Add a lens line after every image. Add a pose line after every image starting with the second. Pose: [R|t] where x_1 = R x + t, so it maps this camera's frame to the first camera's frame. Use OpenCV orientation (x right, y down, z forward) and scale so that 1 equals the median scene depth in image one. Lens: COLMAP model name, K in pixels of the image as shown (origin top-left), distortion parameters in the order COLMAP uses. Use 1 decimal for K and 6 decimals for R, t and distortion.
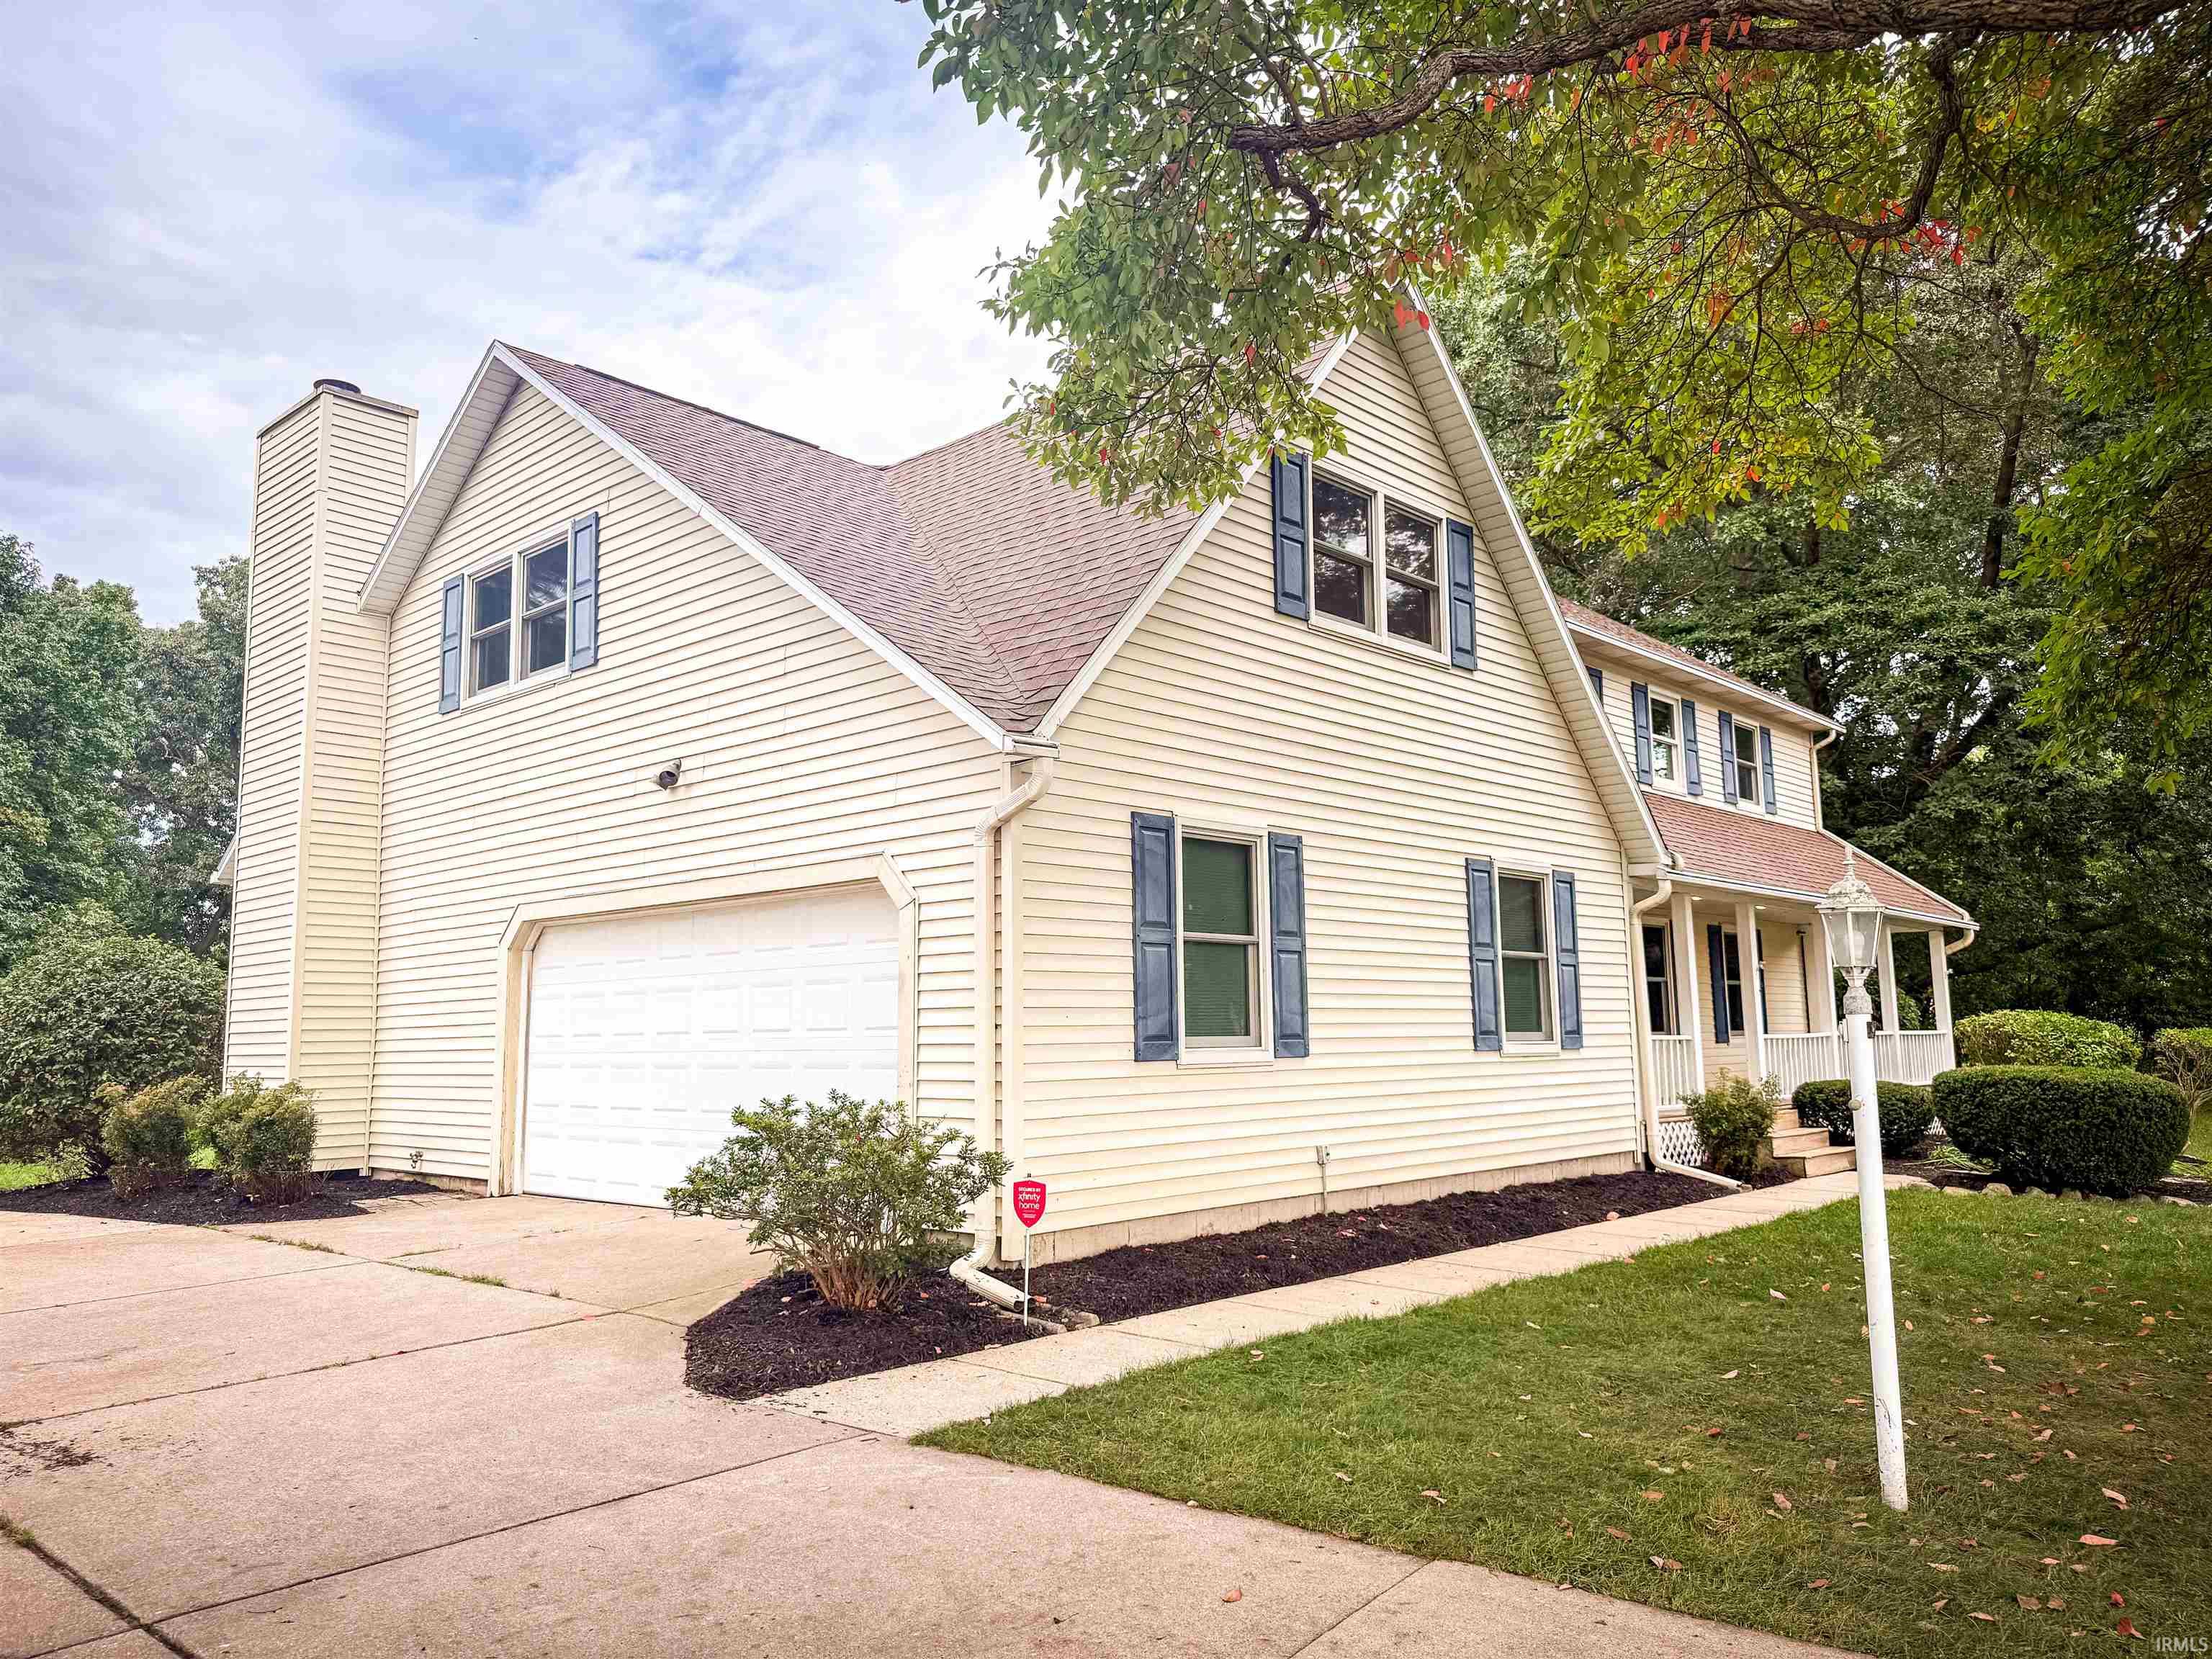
lens RADIAL K [[1544.0, 0, 1106.0], [0, 1544.0, 829.5], [0, 0, 1]] dist [0.060035, -0.002658]
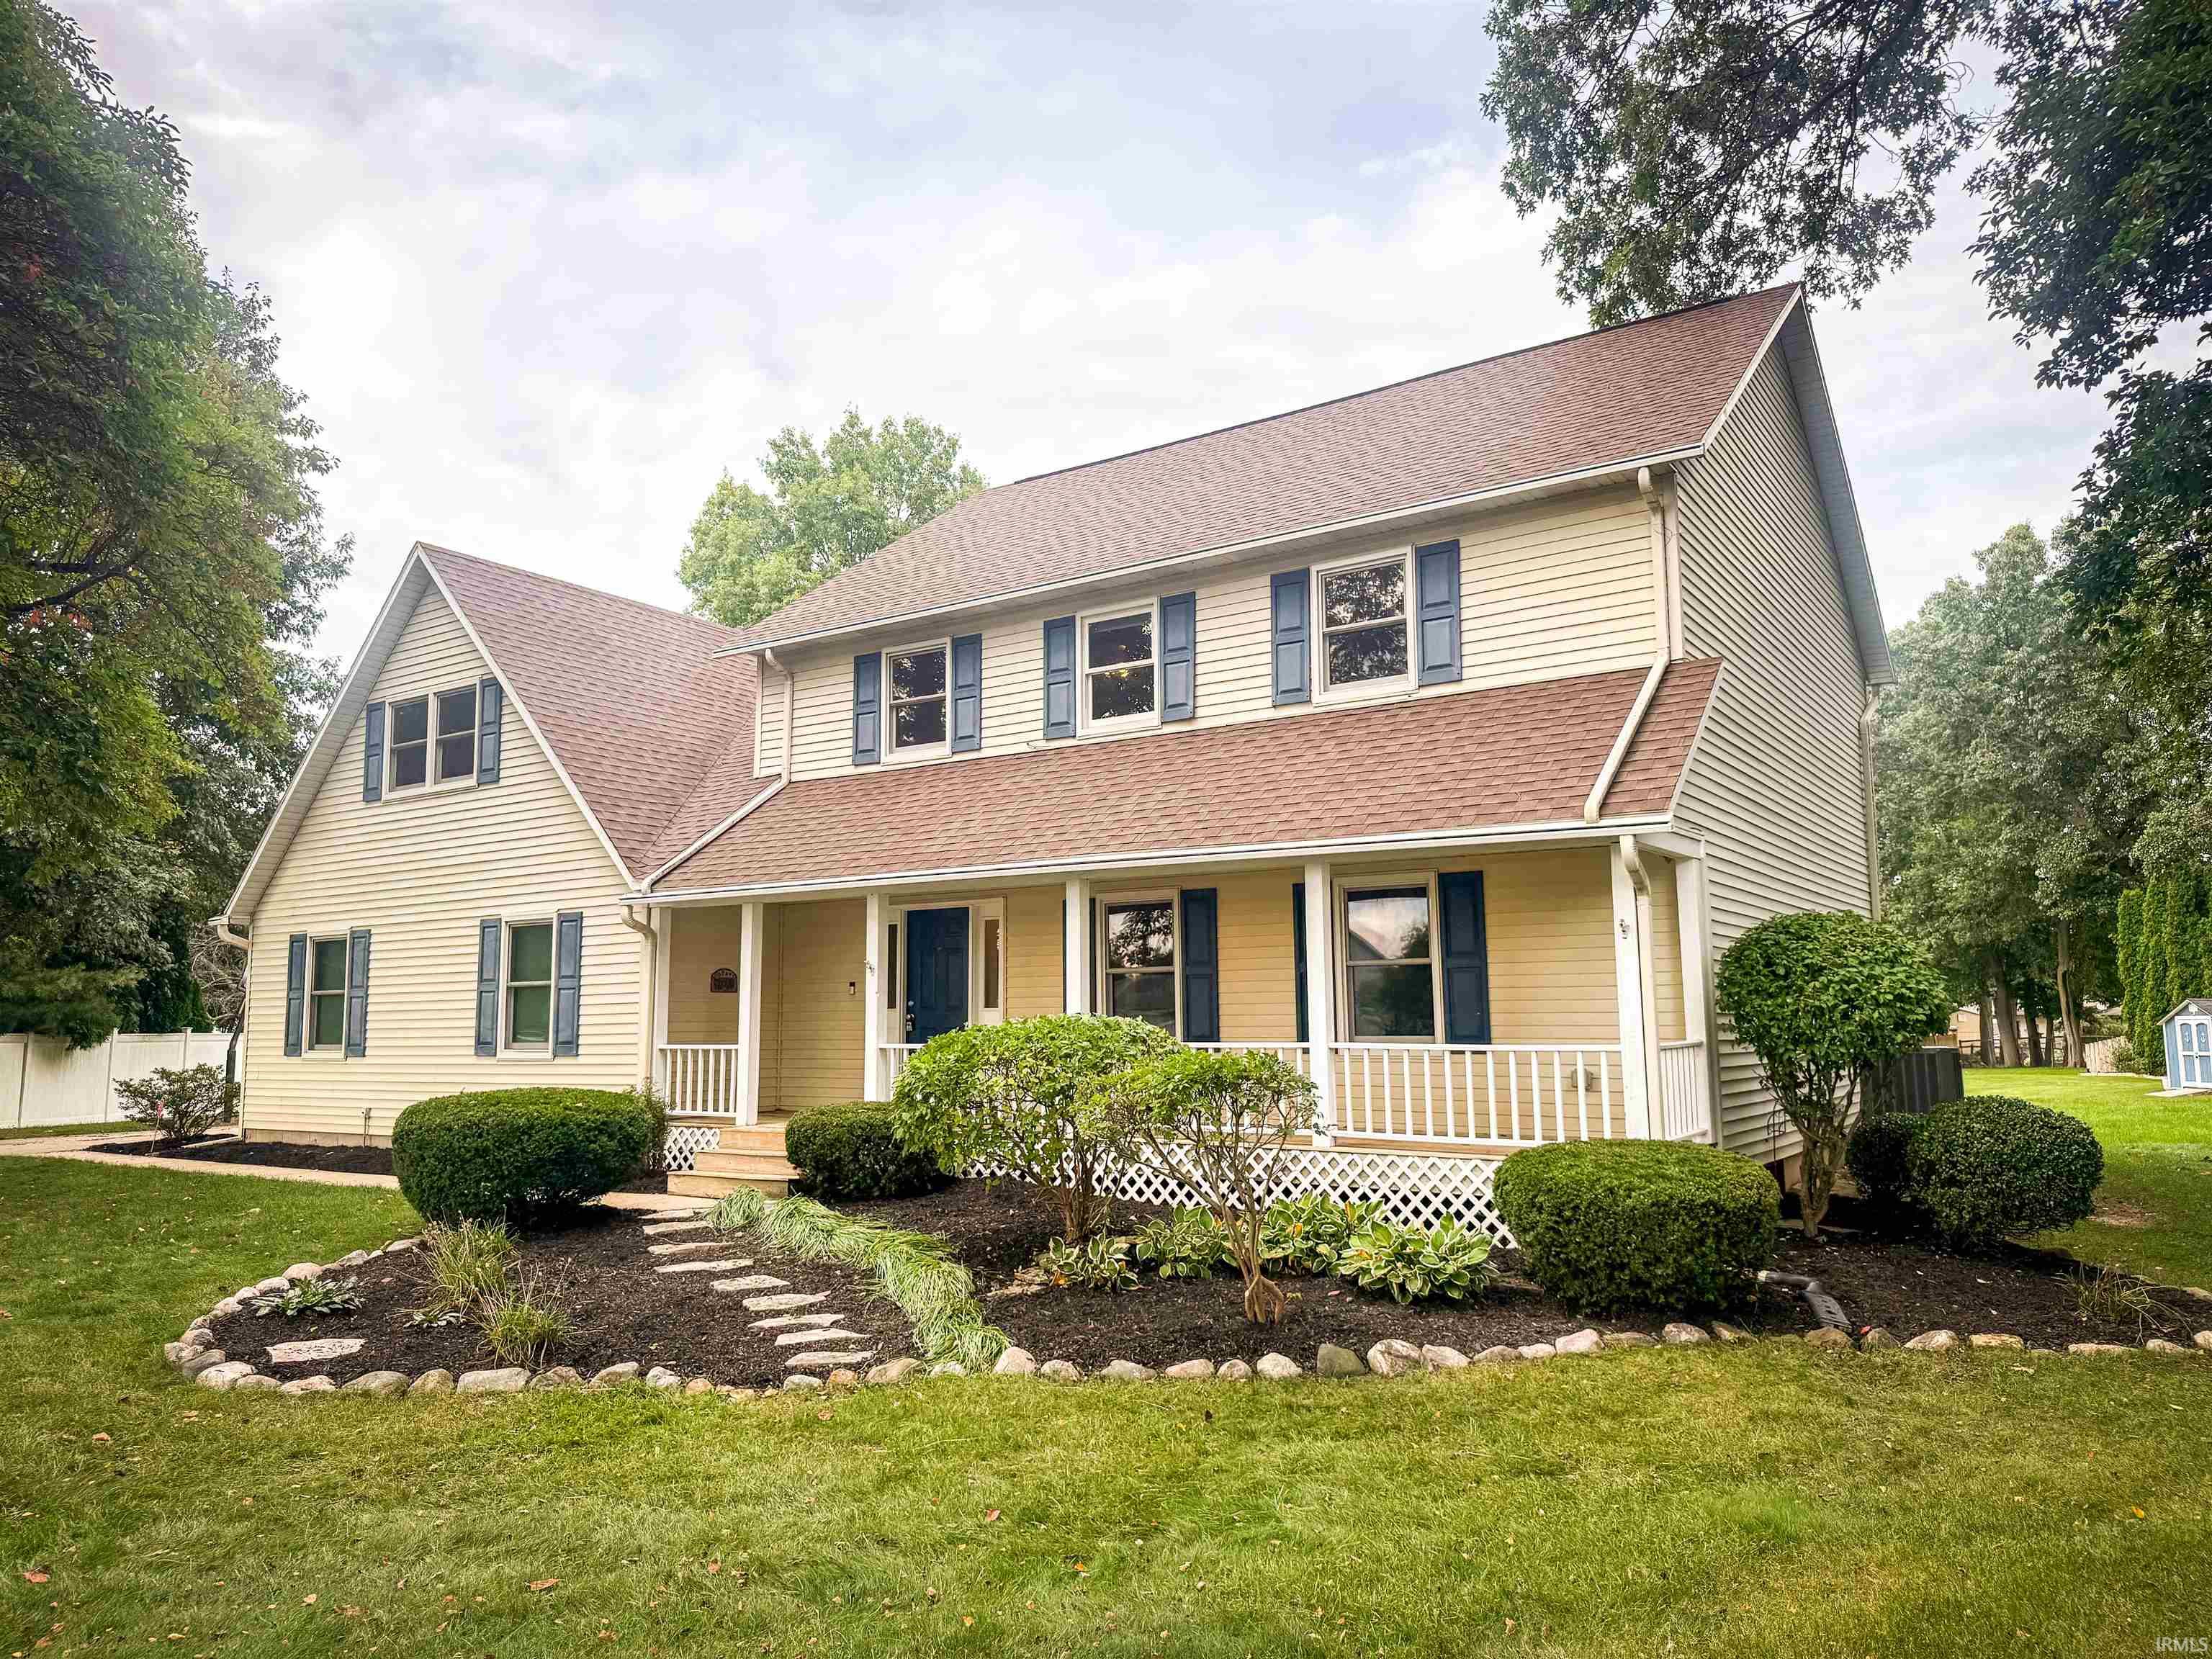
lens RADIAL K [[1544.0, 0, 1106.0], [0, 1544.0, 829.5], [0, 0, 1]] dist [0.060035, -0.002658]
pose [[0.150570, -0.101087, -0.983418, 1.765394], [0.145428, 0.986201, -0.079106, 0.135806], [0.977844, -0.131106, 0.163193, 1.364584]]
